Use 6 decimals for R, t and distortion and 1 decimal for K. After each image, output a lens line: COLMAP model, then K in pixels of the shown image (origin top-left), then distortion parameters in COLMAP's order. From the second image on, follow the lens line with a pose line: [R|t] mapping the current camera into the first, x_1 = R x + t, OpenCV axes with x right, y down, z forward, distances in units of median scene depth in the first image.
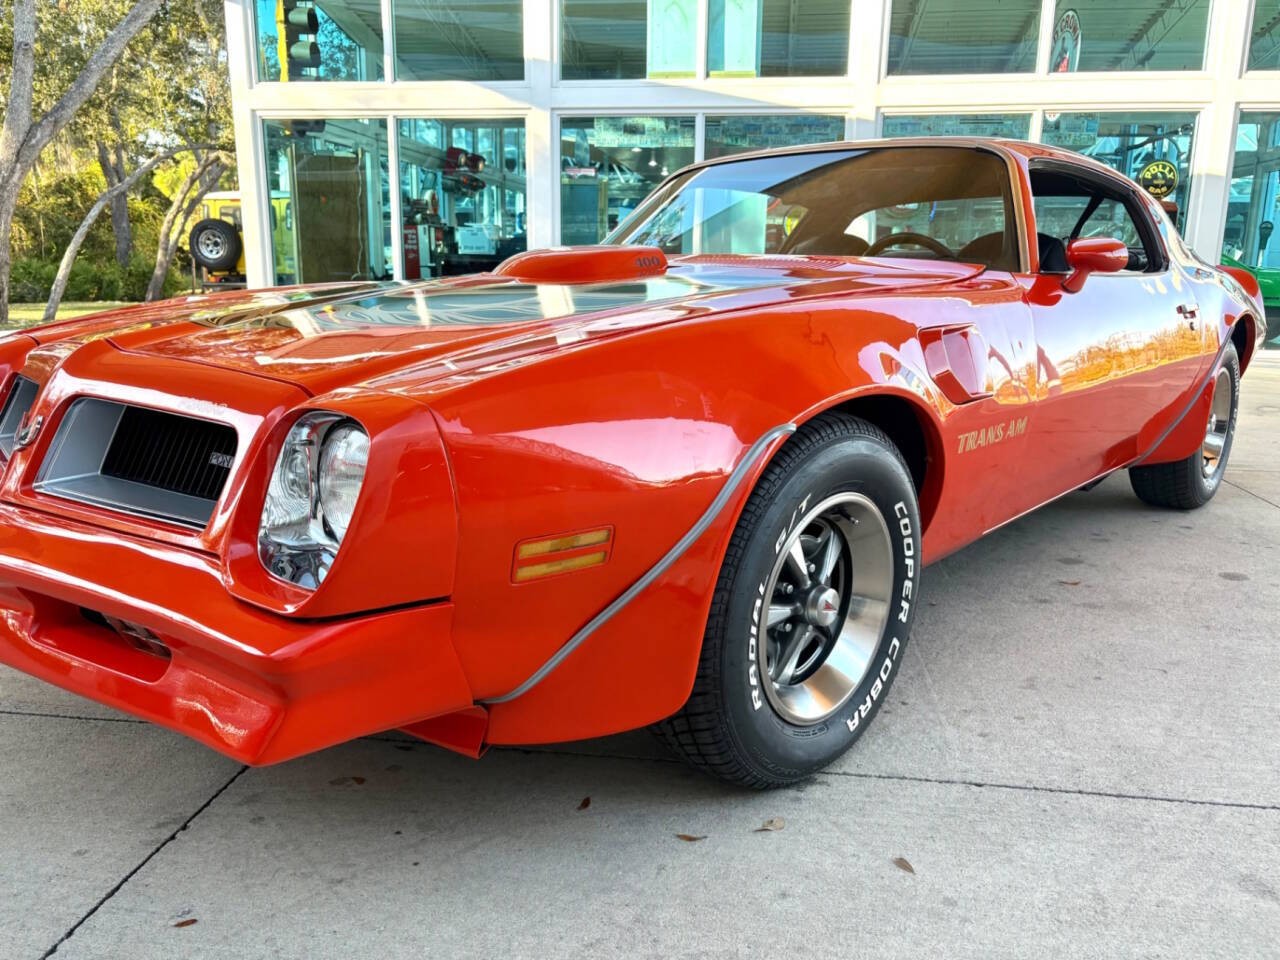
lens RADIAL K [[990.1, 0, 641.9], [0, 990.1, 481.6], [0, 0, 1]] dist [0.028278, -0.001422]
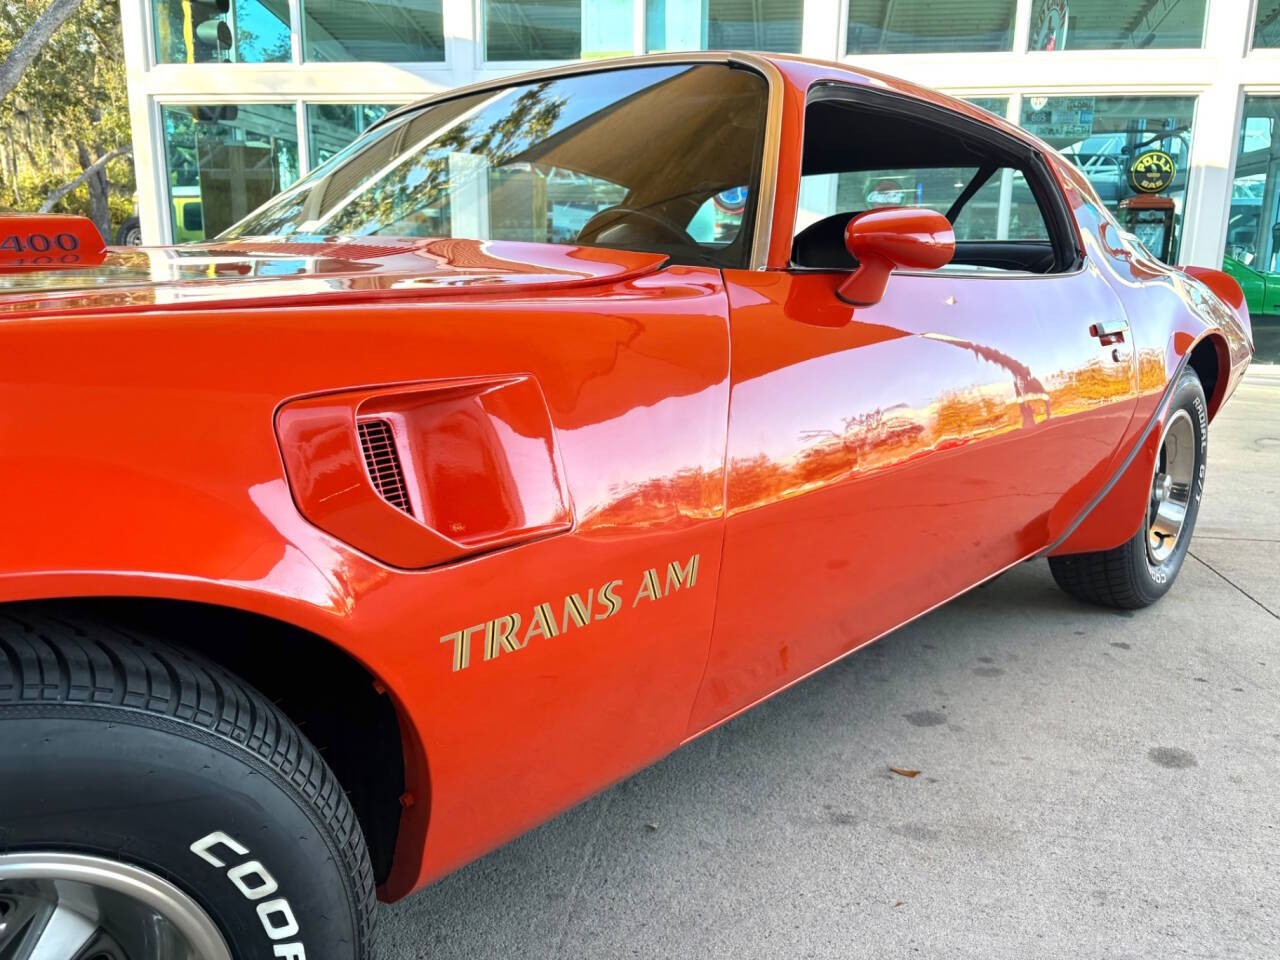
lens RADIAL K [[998.0, 0, 640.0], [0, 998.0, 480.0], [0, 0, 1]] dist [0.019548, 0.002557]
pose [[0.999882, 0.005615, -0.014318, 0.203206], [-0.005714, 0.999960, -0.006899, -0.055342], [0.014279, 0.006980, 0.999874, 0.277897]]
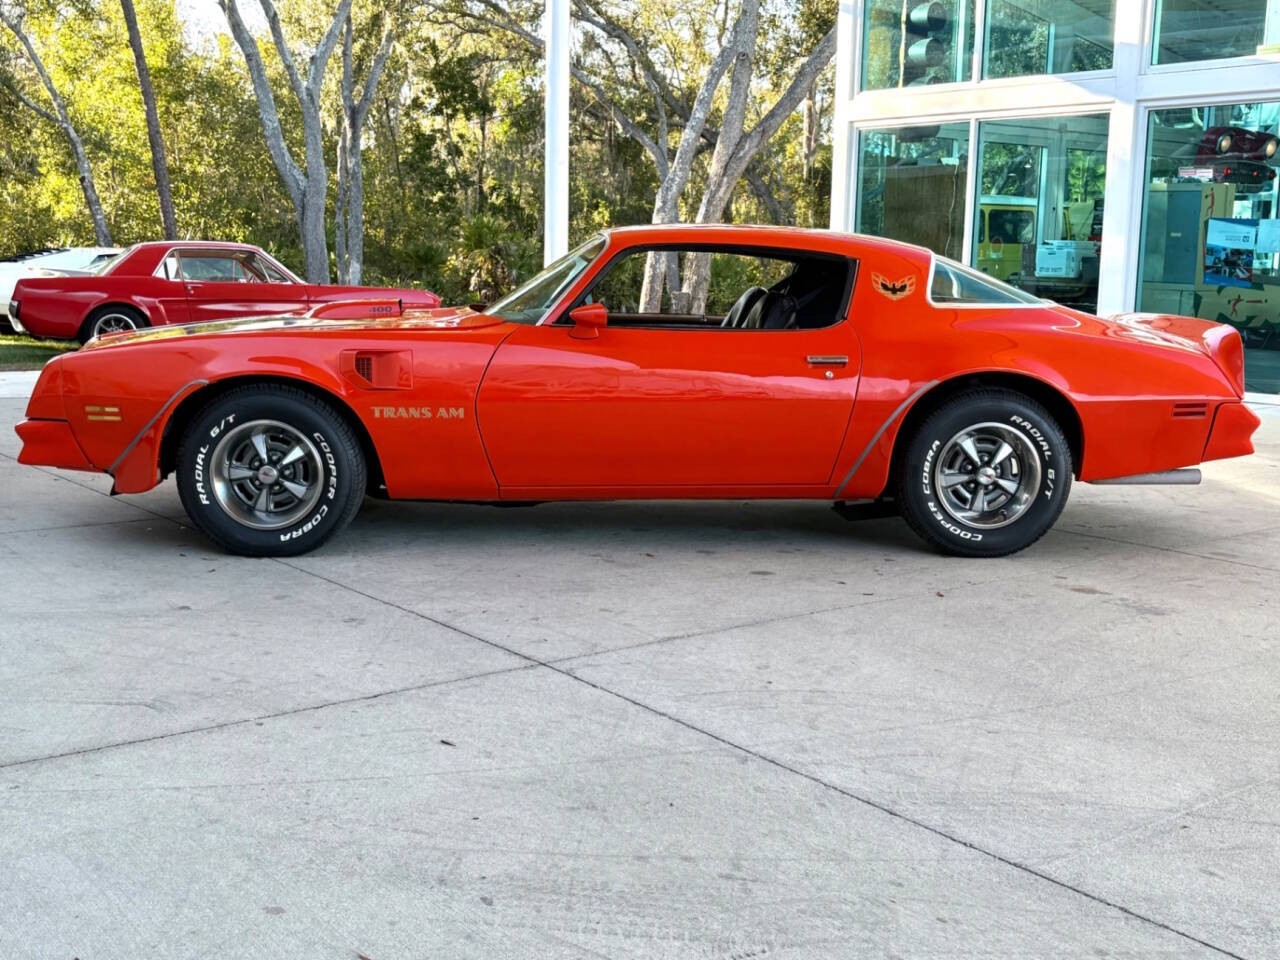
lens RADIAL K [[1532.8, 0, 633.2], [0, 1532.8, 476.9], [0, 0, 1]] dist [0.180377, -0.542726]
pose [[0.718272, 0.106426, -0.687575, 1.420548], [-0.161689, 0.986709, -0.016179, 0.027234], [0.676714, 0.122794, 0.725933, -0.409977]]
